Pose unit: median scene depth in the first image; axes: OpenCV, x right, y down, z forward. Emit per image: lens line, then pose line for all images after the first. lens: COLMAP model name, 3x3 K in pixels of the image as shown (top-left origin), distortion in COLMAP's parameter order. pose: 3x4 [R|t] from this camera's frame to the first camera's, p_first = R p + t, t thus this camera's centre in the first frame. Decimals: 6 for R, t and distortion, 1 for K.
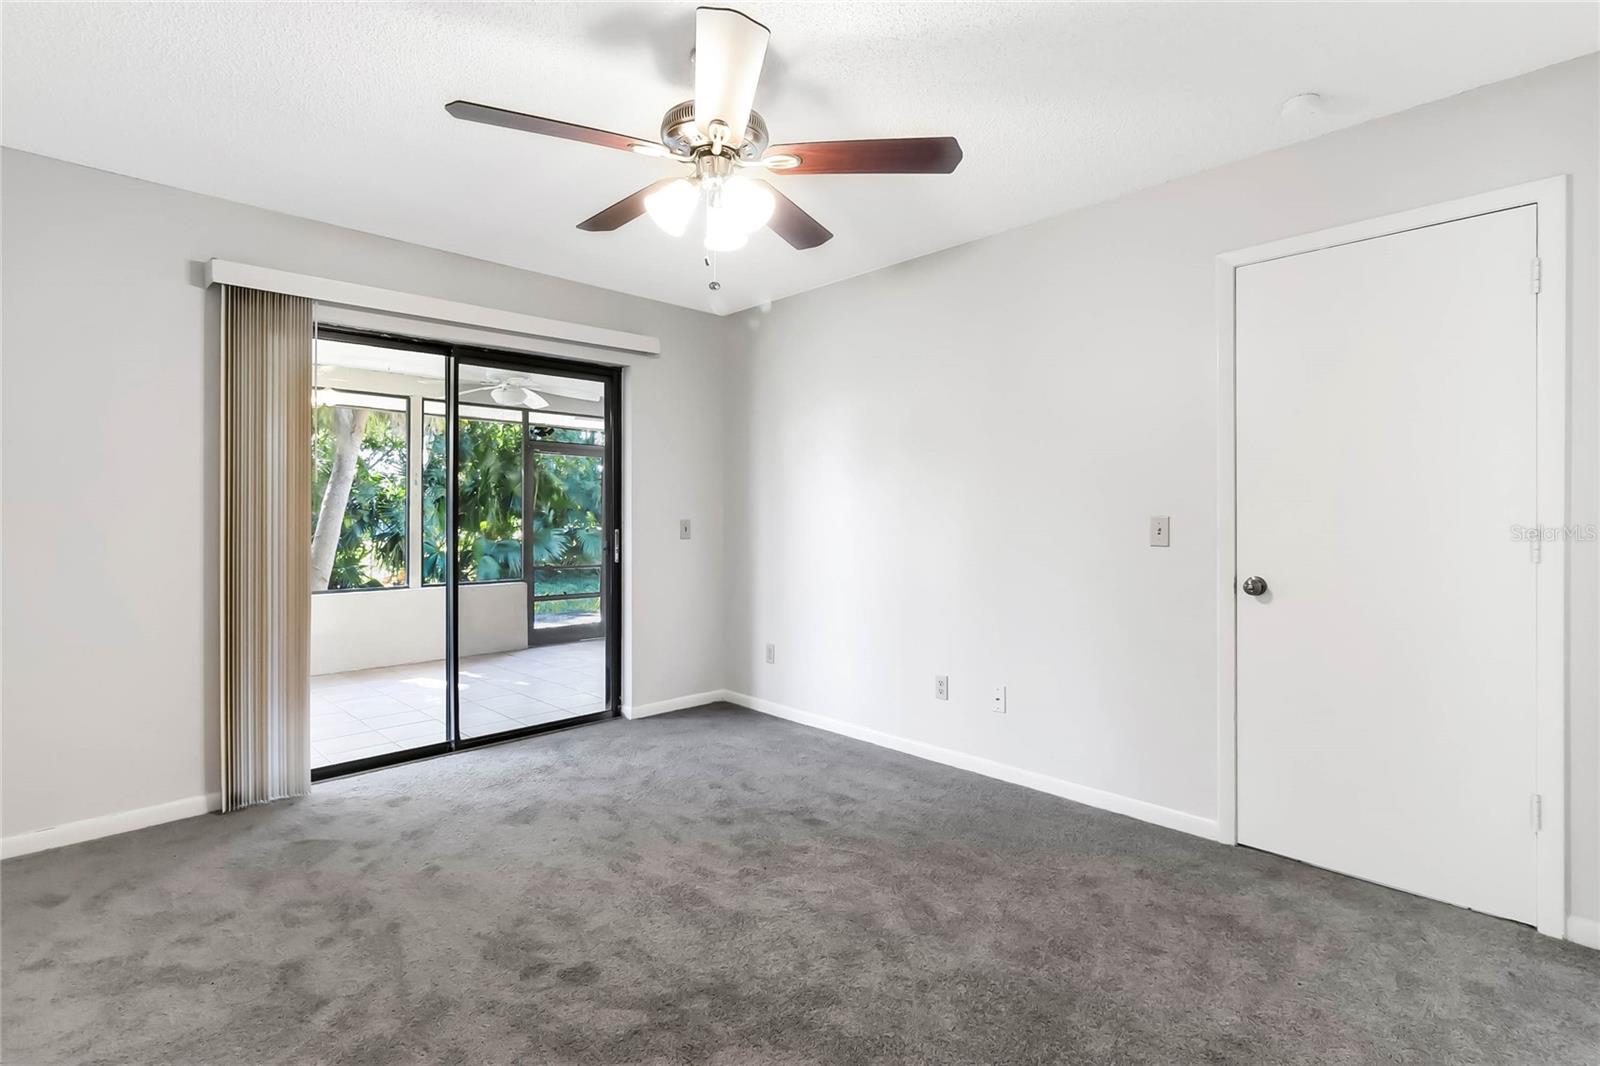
lens RADIAL K [[741.5, 0, 809.2], [0, 741.5, 524.8], [0, 0, 1]] dist [0.002484, 0.000364]
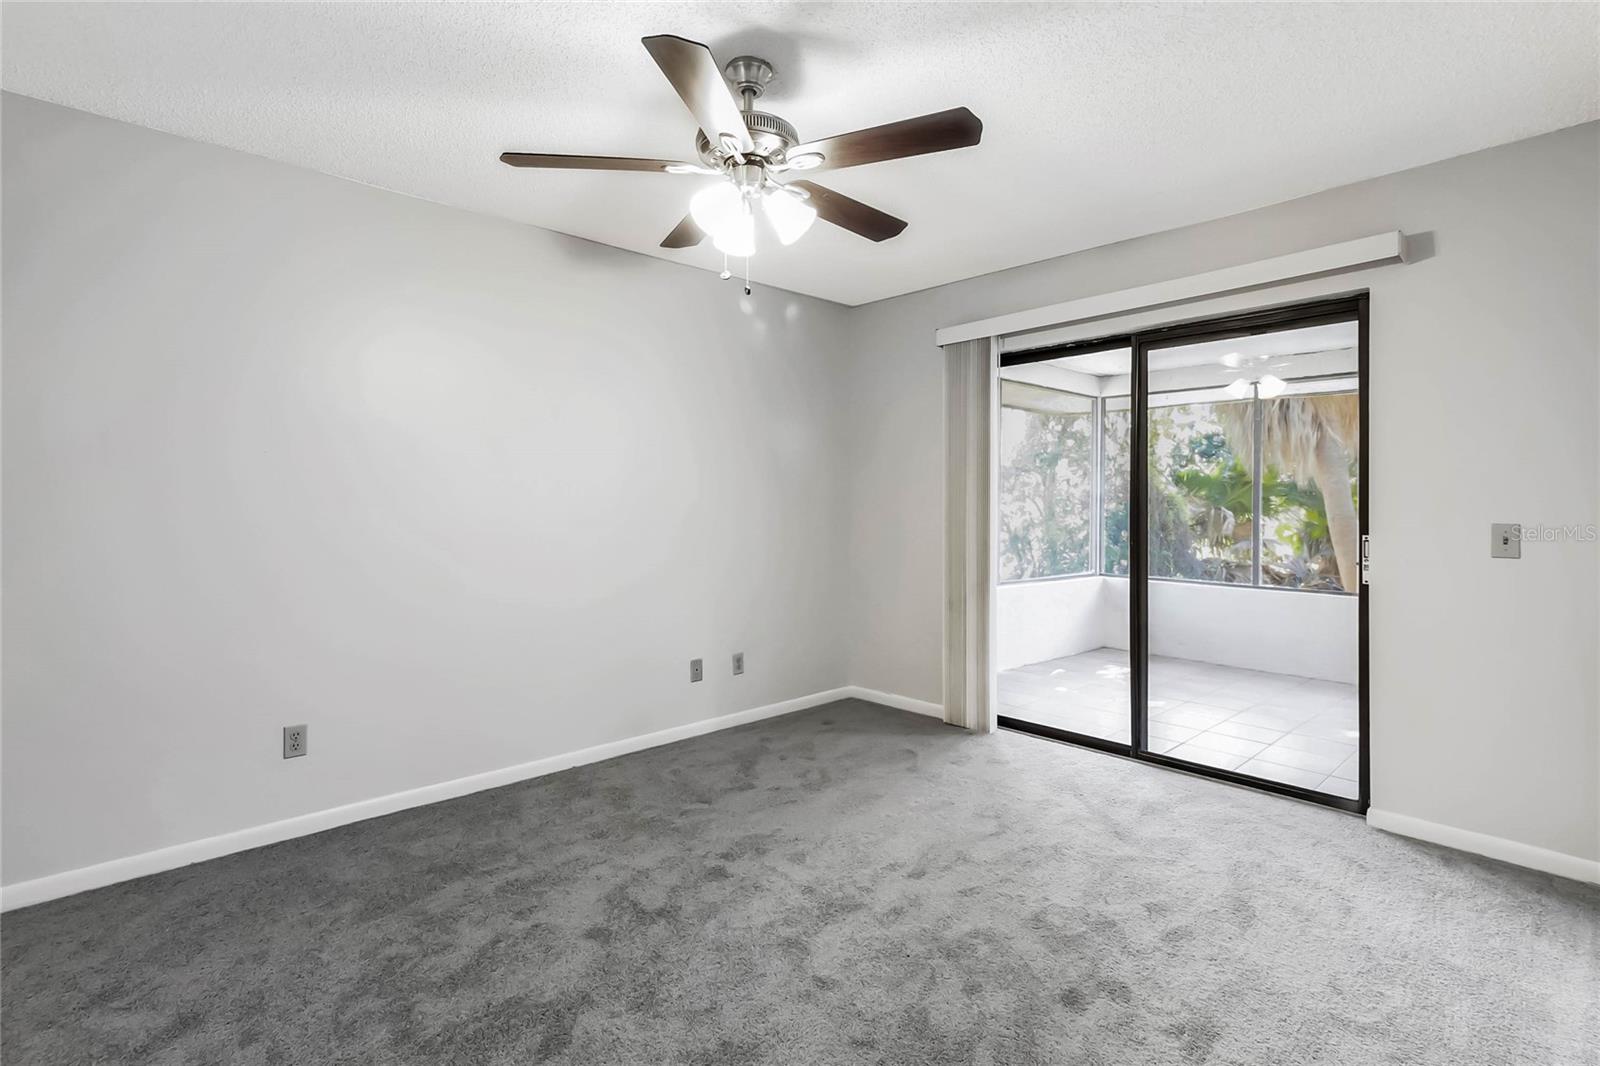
lens RADIAL K [[741.5, 0, 809.6], [0, 741.5, 519.5], [0, 0, 1]] dist [0.002484, 0.000364]
pose [[0.001715, 0.018103, -0.999835, 0.490315], [-0.017873, 0.999677, 0.018070, -0.013462], [0.999839, 0.017839, 0.002038, 0.592111]]
